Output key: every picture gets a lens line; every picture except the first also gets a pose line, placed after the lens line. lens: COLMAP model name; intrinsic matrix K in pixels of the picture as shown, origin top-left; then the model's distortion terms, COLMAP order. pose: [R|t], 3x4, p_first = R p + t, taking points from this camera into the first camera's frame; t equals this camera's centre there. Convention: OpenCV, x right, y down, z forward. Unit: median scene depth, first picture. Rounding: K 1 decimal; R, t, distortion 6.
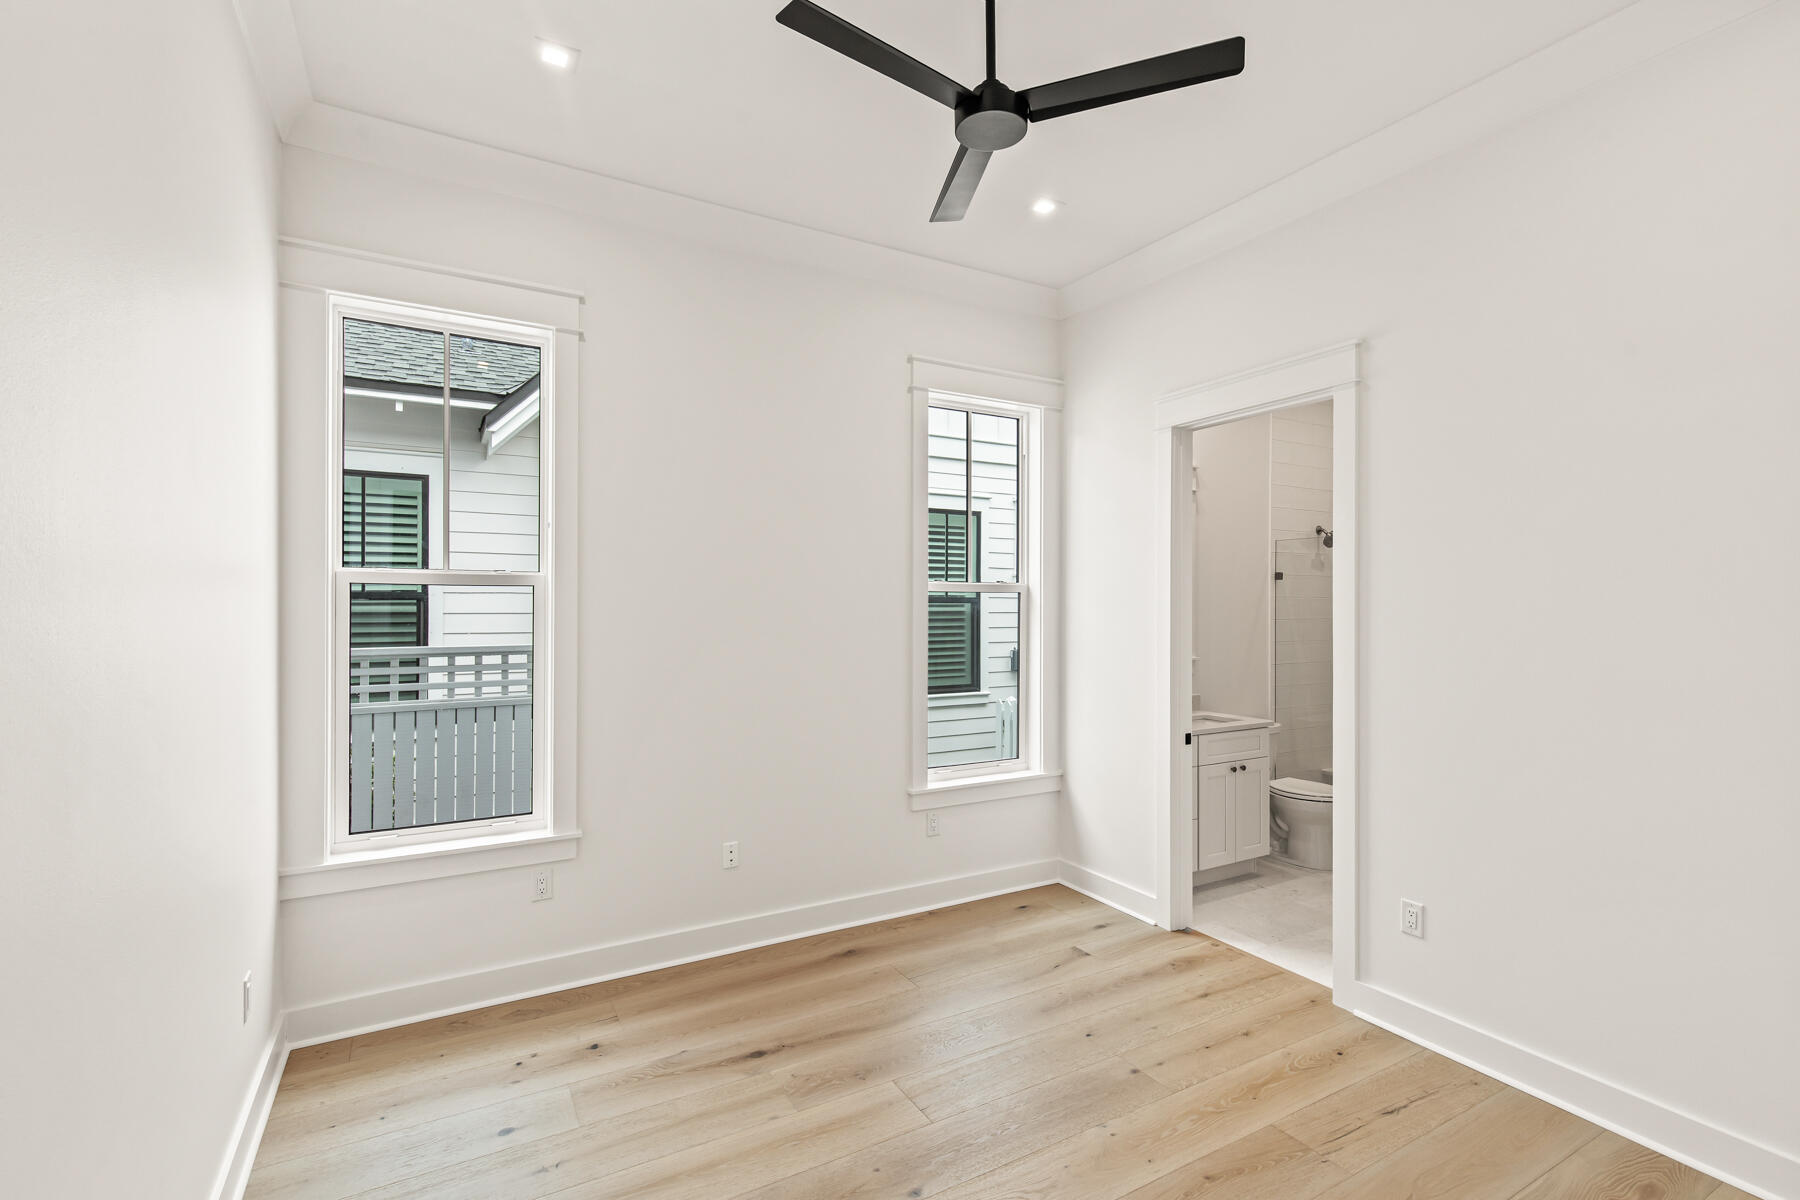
lens RADIAL K [[810.6, 0, 903.9], [0, 810.6, 596.8], [0, 0, 1]] dist [0.008524, -0.000070]
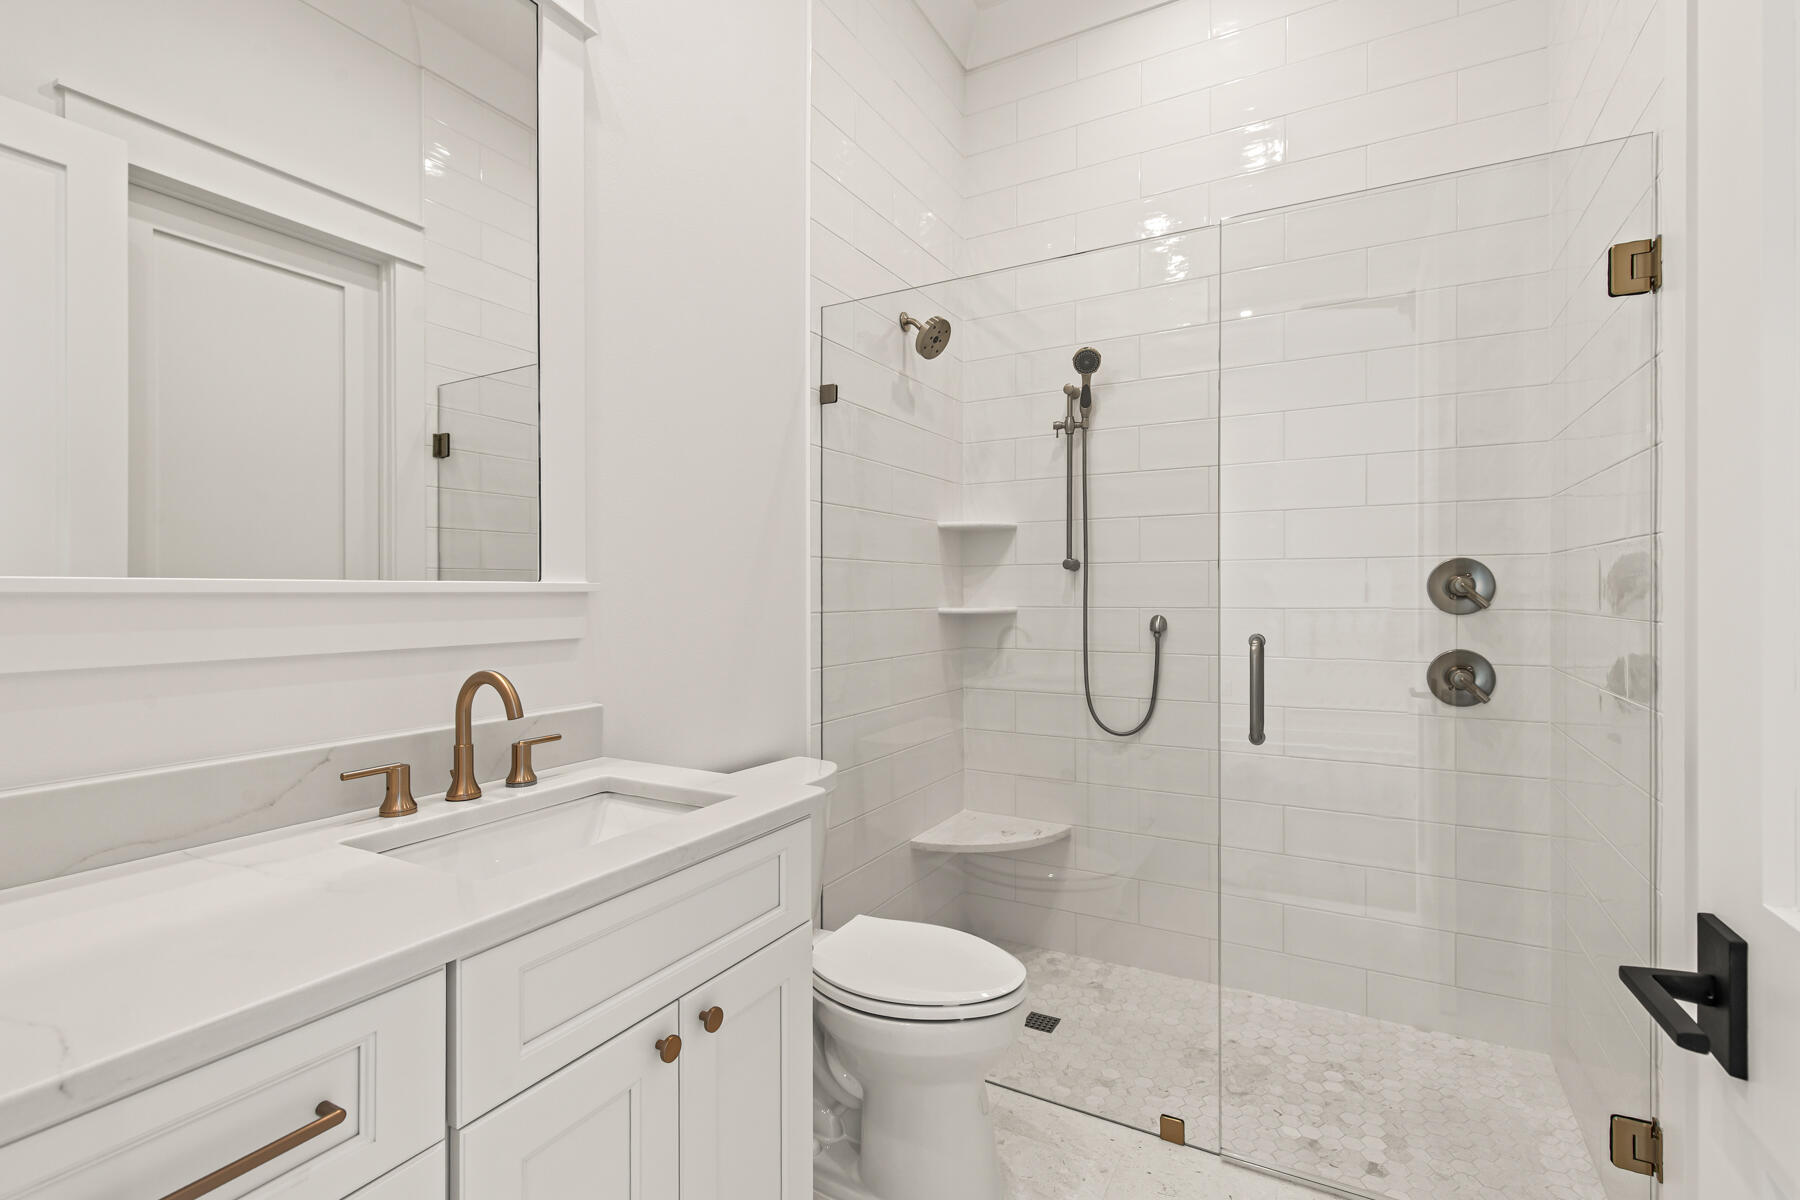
lens RADIAL K [[839.5, 0, 909.7], [0, 839.5, 579.2], [0, 0, 1]] dist [0.011669, 0.000214]
pose [[0.853552, -0.002070, 0.521004, 0.289071], [0.003754, 0.999991, -0.002178, 0.071950], [-0.520994, 0.003815, 0.853552, 0.647902]]
